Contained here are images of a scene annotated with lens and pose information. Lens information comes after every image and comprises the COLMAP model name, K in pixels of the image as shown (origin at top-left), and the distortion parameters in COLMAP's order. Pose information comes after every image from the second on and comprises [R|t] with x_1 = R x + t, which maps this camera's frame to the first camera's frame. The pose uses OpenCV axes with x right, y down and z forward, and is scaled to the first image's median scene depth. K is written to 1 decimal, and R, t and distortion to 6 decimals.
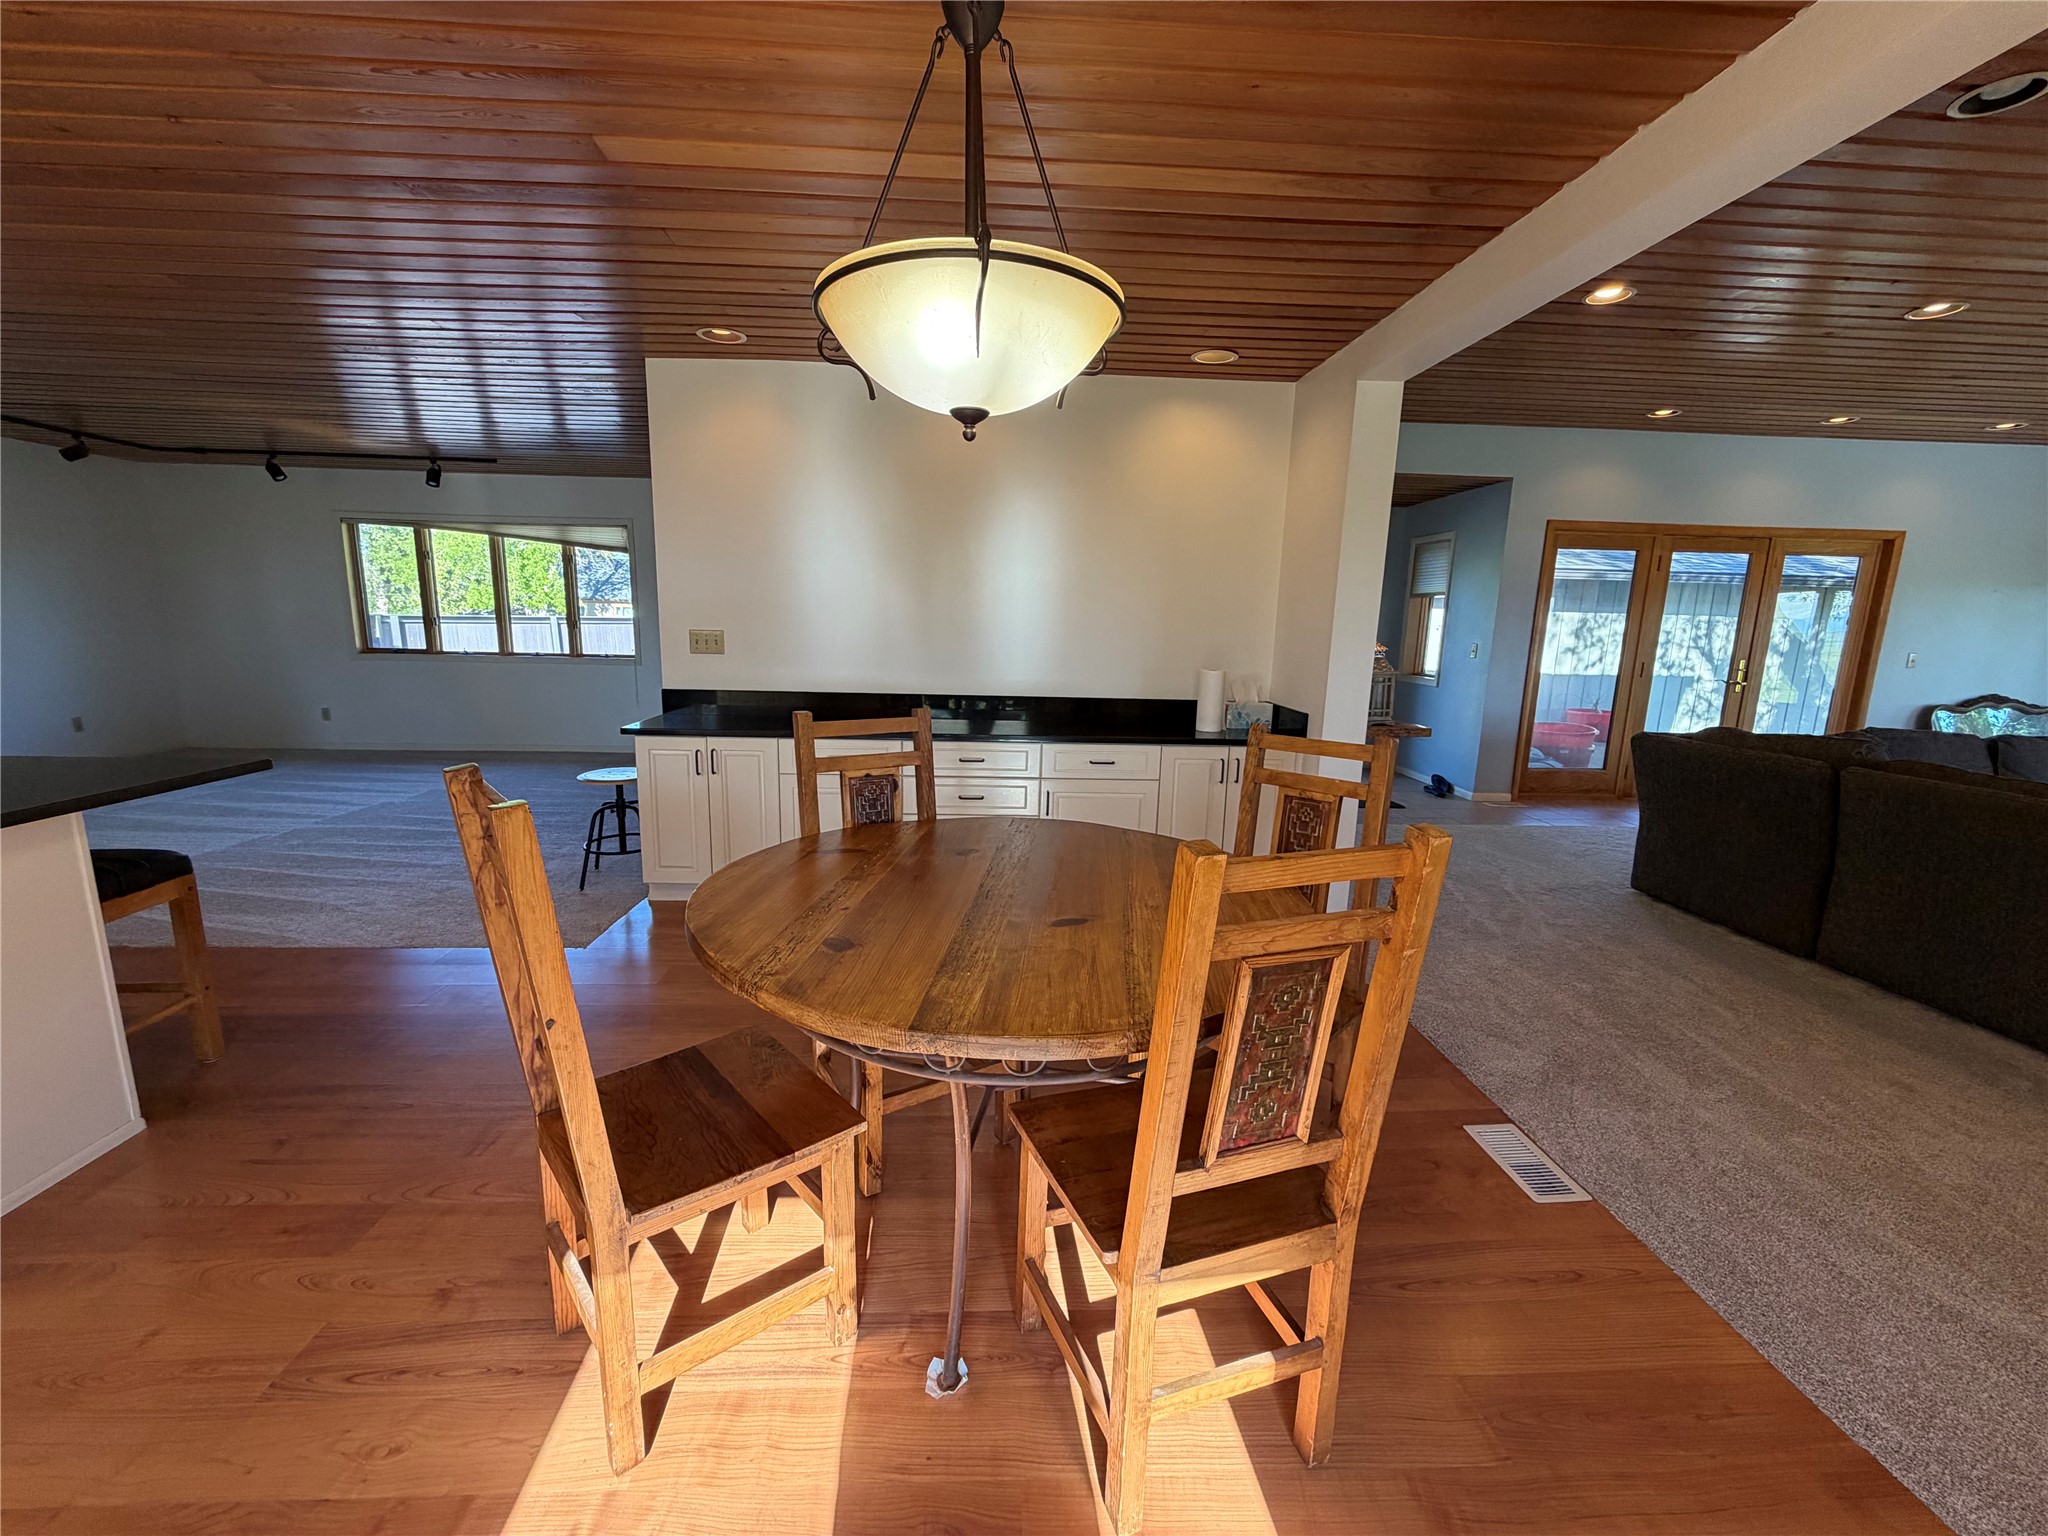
lens RADIAL K [[817.0, 0, 1024.0], [0, 817.0, 768.0], [0, 0, 1]] dist [-0.002835, -0.000488]
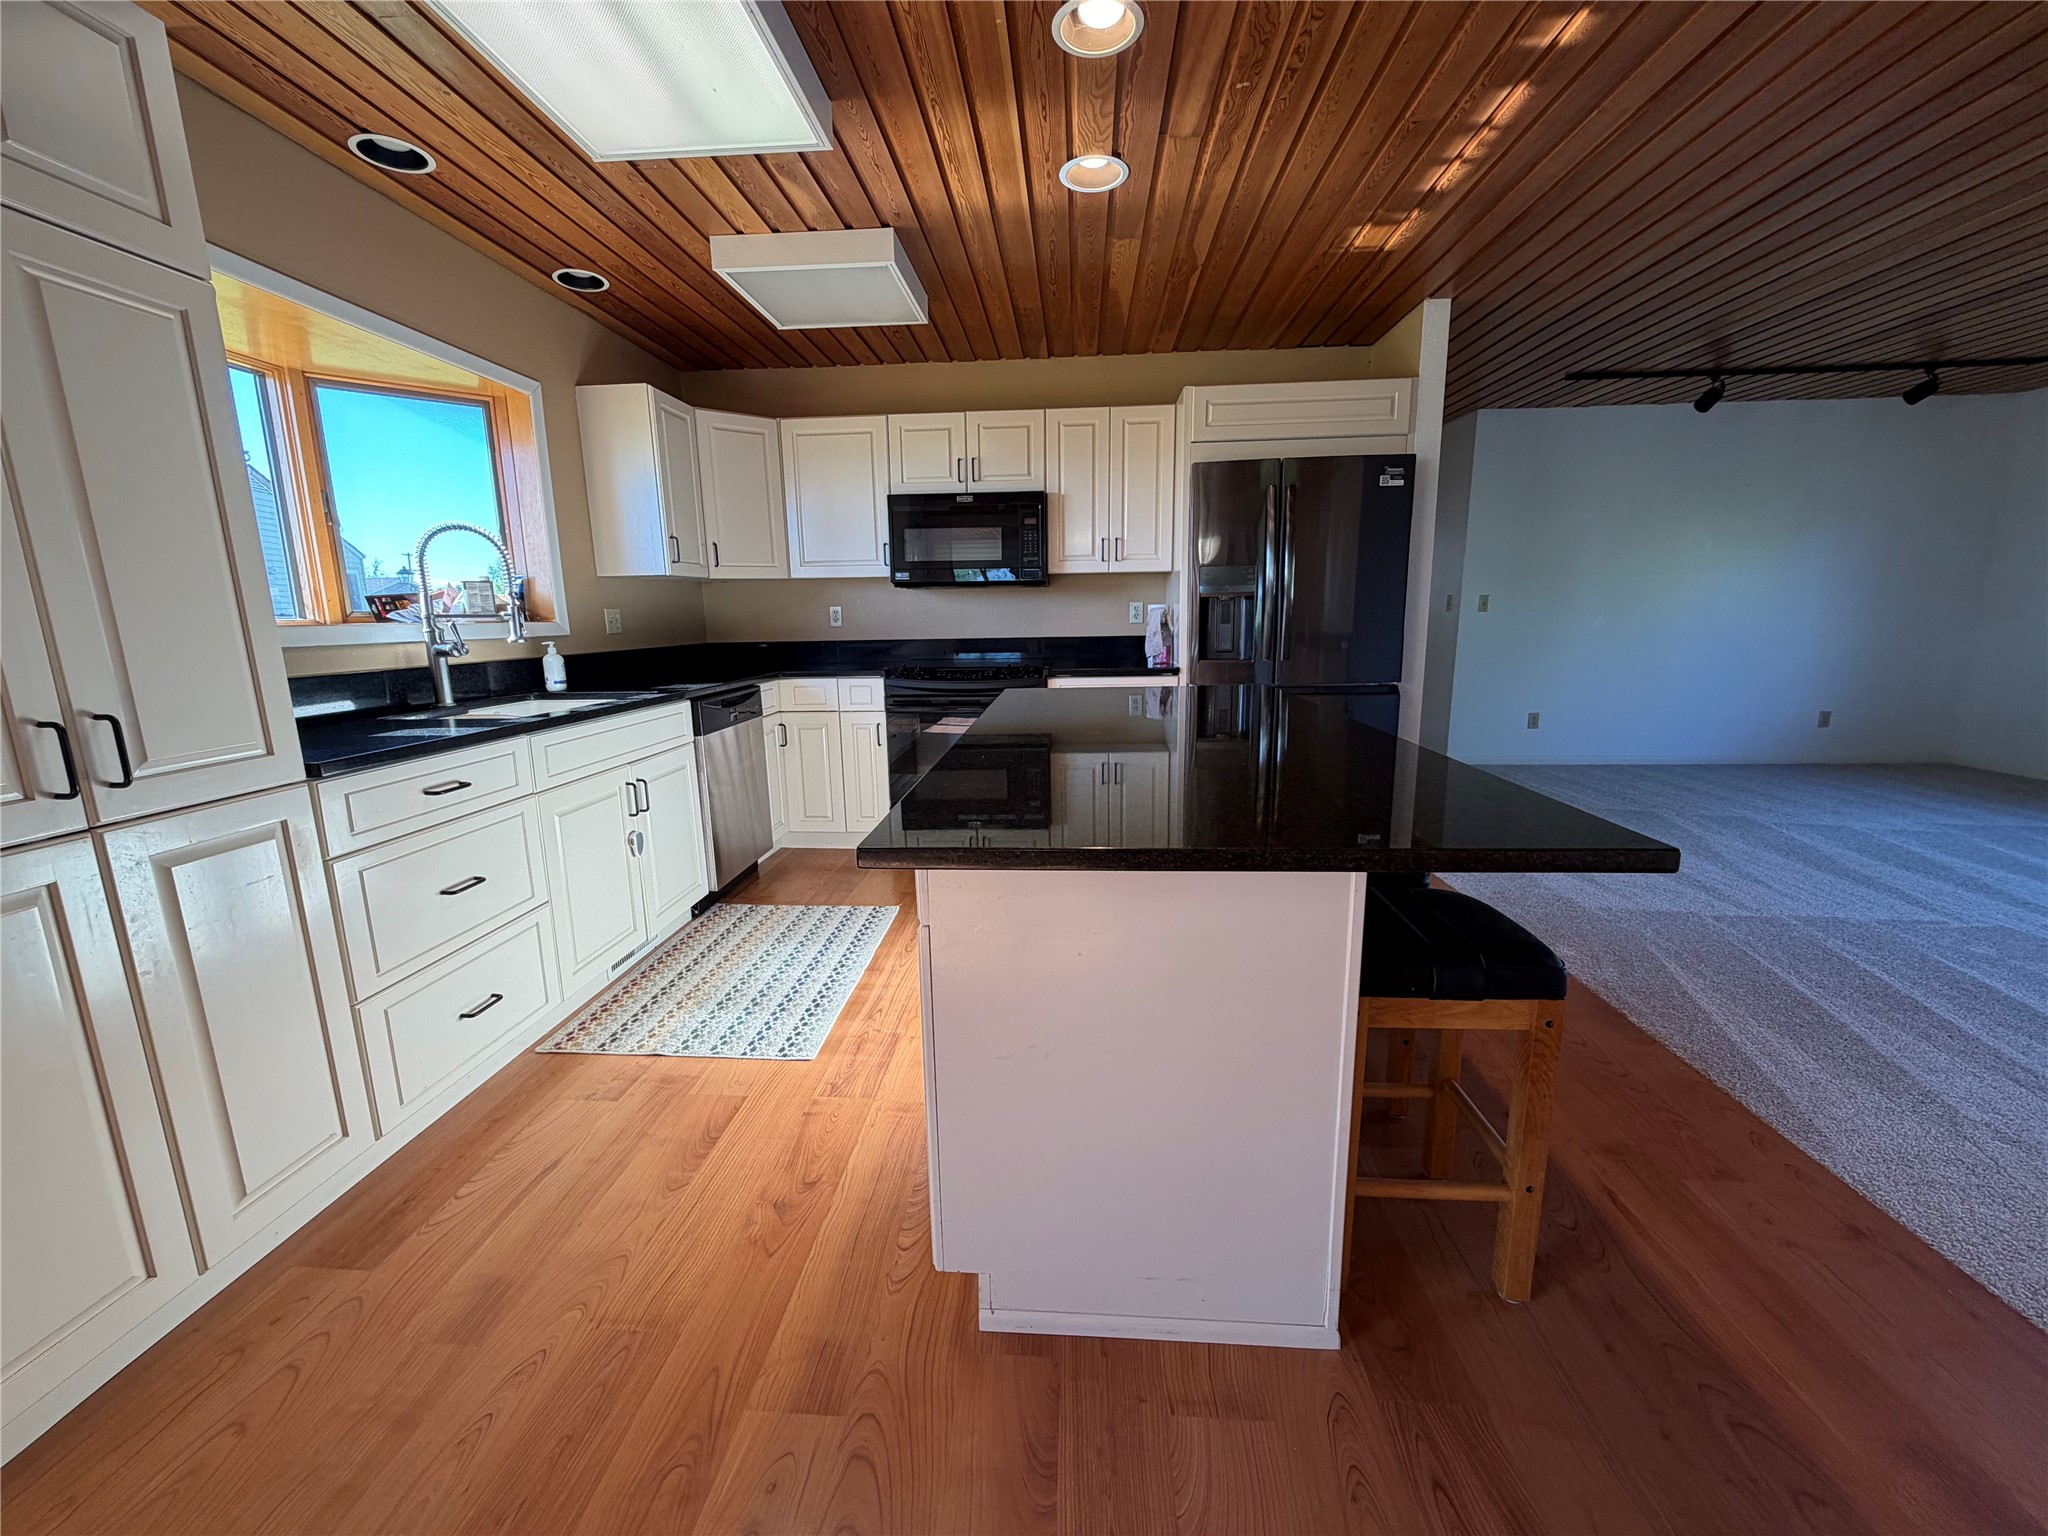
lens RADIAL K [[831.8, 0, 1024.0], [0, 831.8, 768.0], [0, 0, 1]] dist [-0.001454, -0.000267]
pose [[-0.126668, 0.160058, -0.978947, -0.169812], [-0.164377, 0.969864, 0.179842, -0.022029], [0.978231, 0.183697, -0.096541, 0.253754]]
